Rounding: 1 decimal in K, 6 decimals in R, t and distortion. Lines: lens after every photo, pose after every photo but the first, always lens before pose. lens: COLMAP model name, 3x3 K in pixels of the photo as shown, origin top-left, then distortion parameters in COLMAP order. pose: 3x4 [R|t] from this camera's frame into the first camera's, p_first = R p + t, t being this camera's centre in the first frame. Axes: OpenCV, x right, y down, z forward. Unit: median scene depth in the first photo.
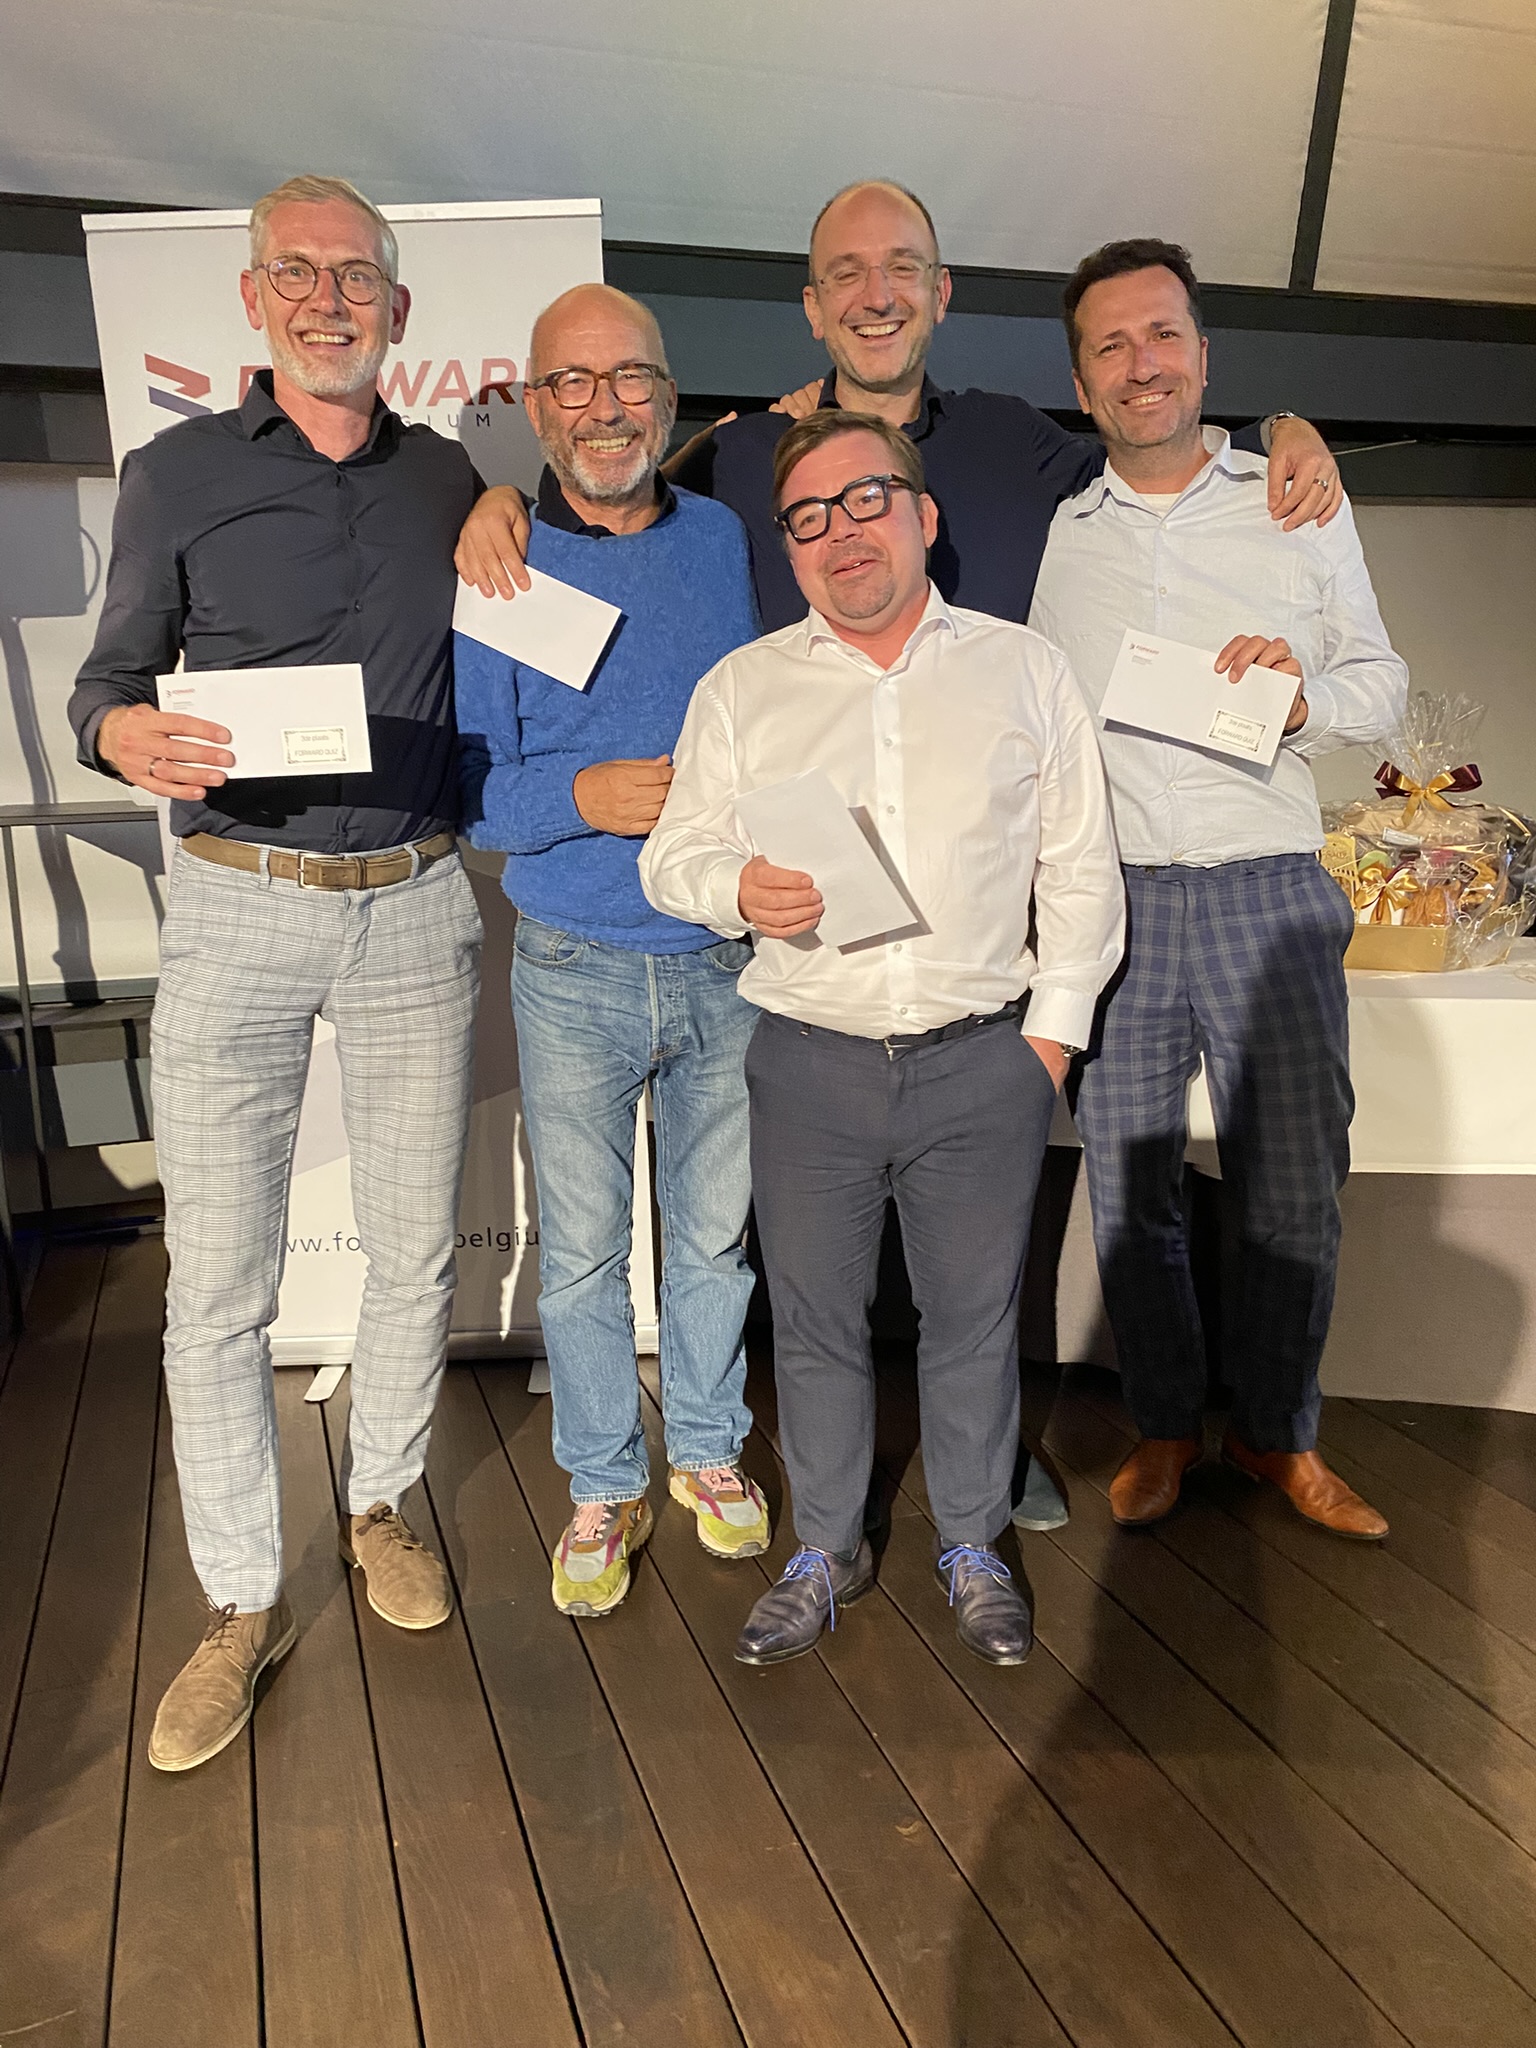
lens RADIAL K [[1589.5, 0, 760.0], [0, 1589.5, 1000.8], [0, 0, 1]] dist [0.041908, -0.049481]
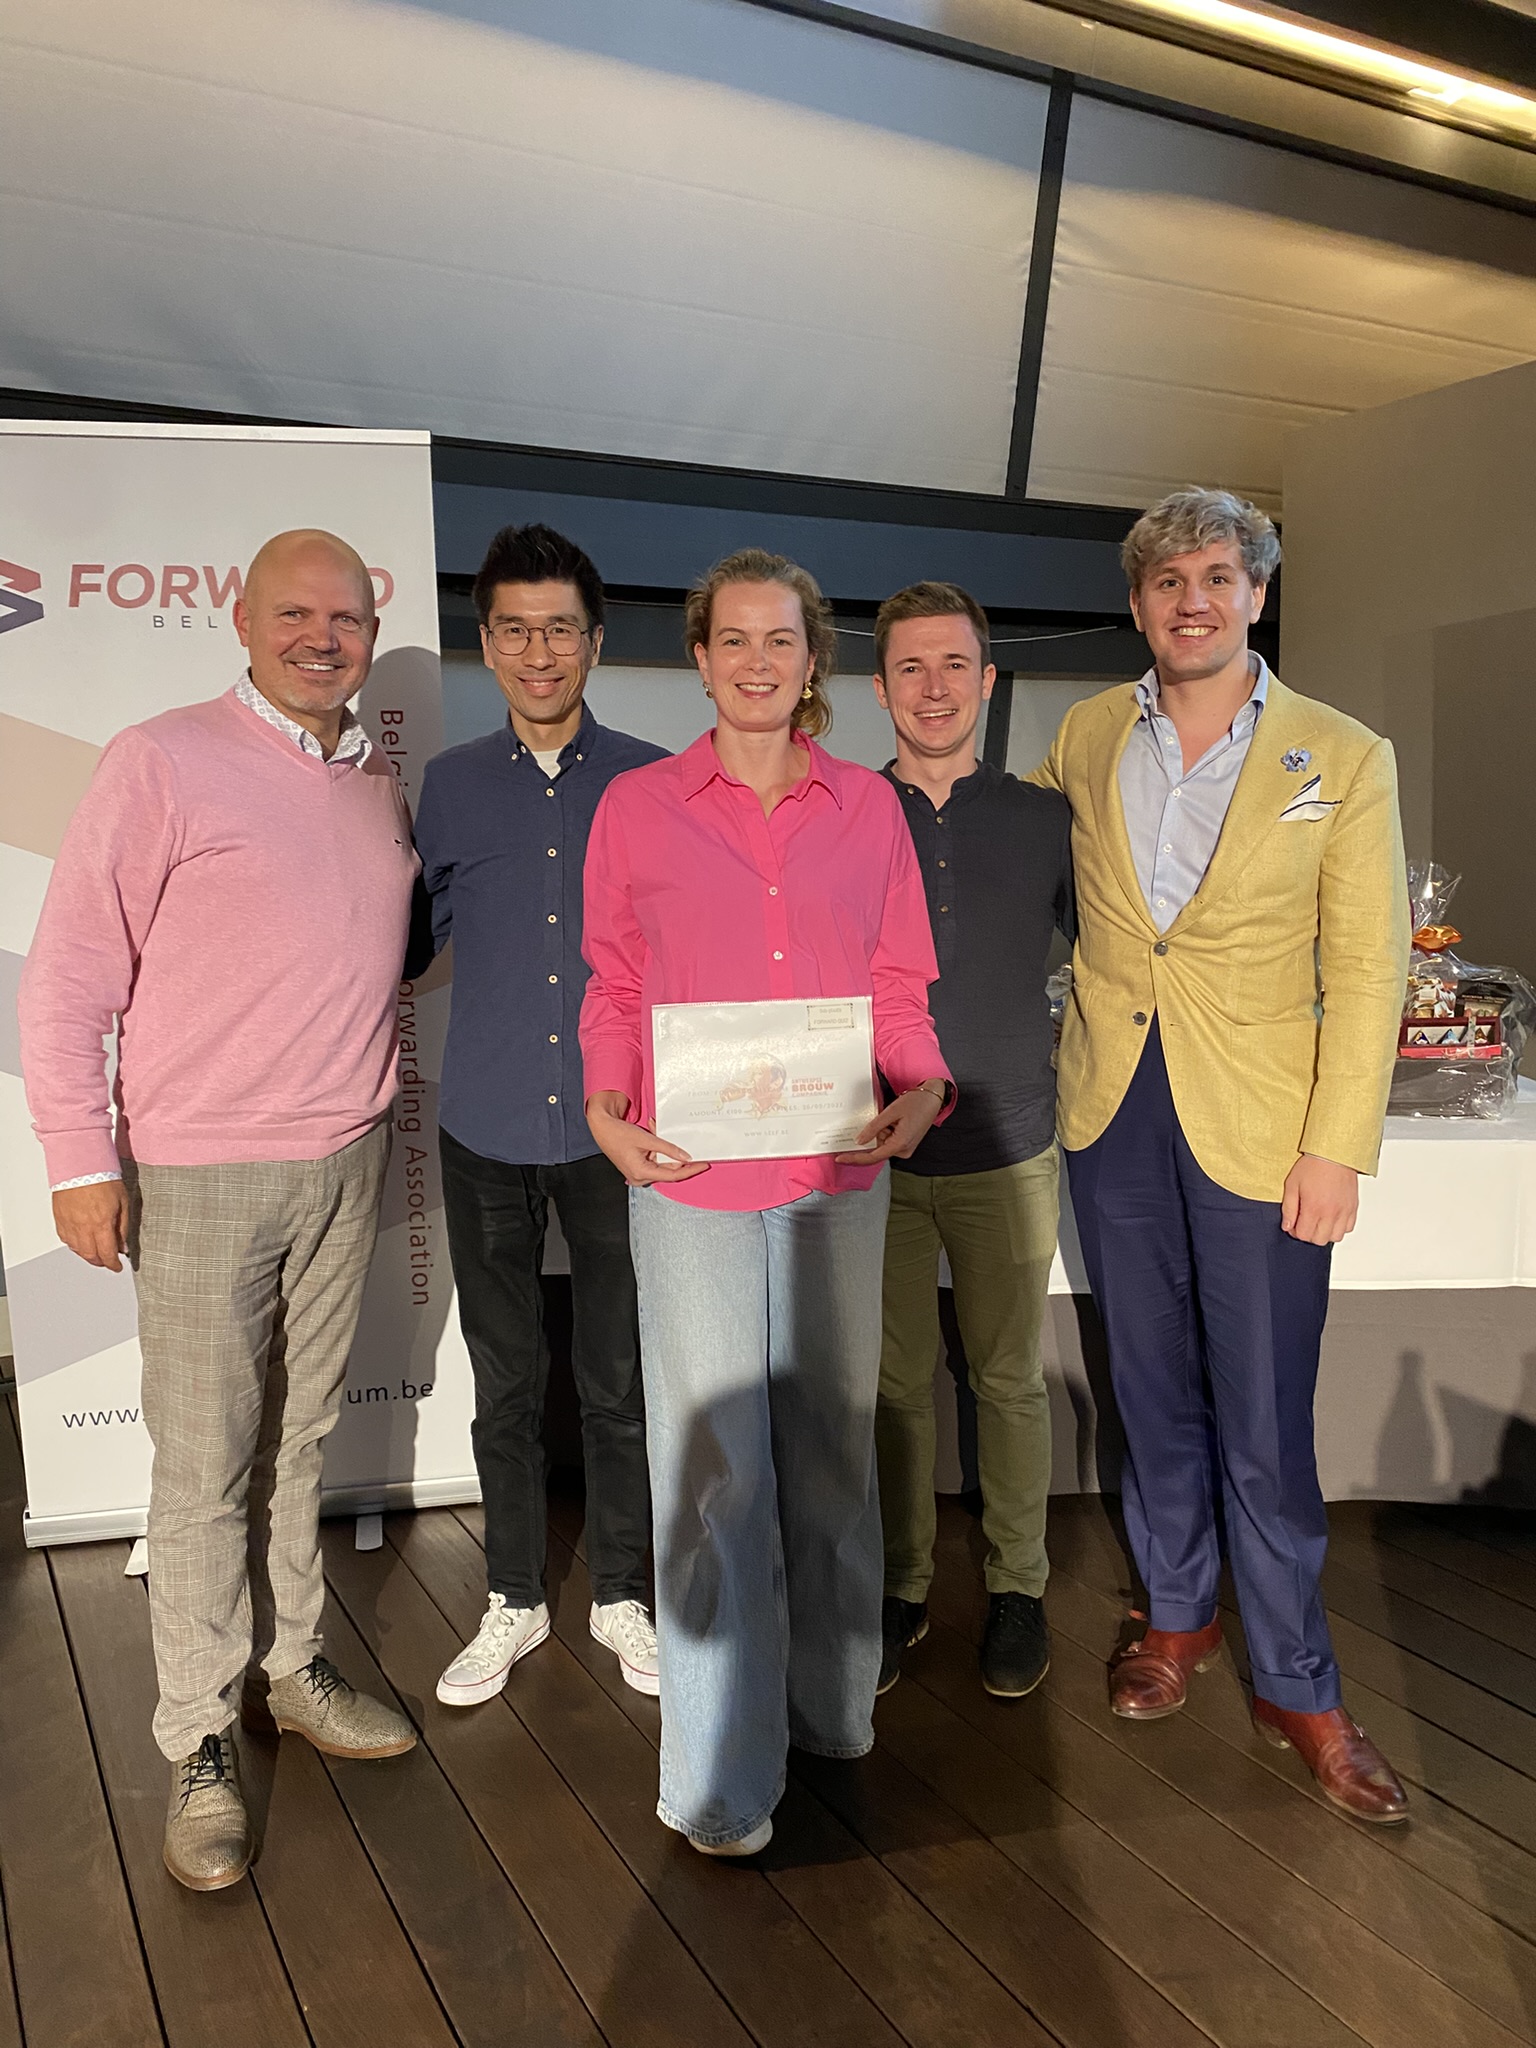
lens RADIAL K [[1589.5, 0, 776.2], [0, 1589.5, 1007.5], [0, 0, 1]] dist [0.041908, -0.049481]
pose [[0.982737, -0.015764, 0.184333, -0.072464], [0.027792, 0.997636, -0.062853, -0.032102], [-0.182906, 0.066891, 0.980852, -0.083085]]
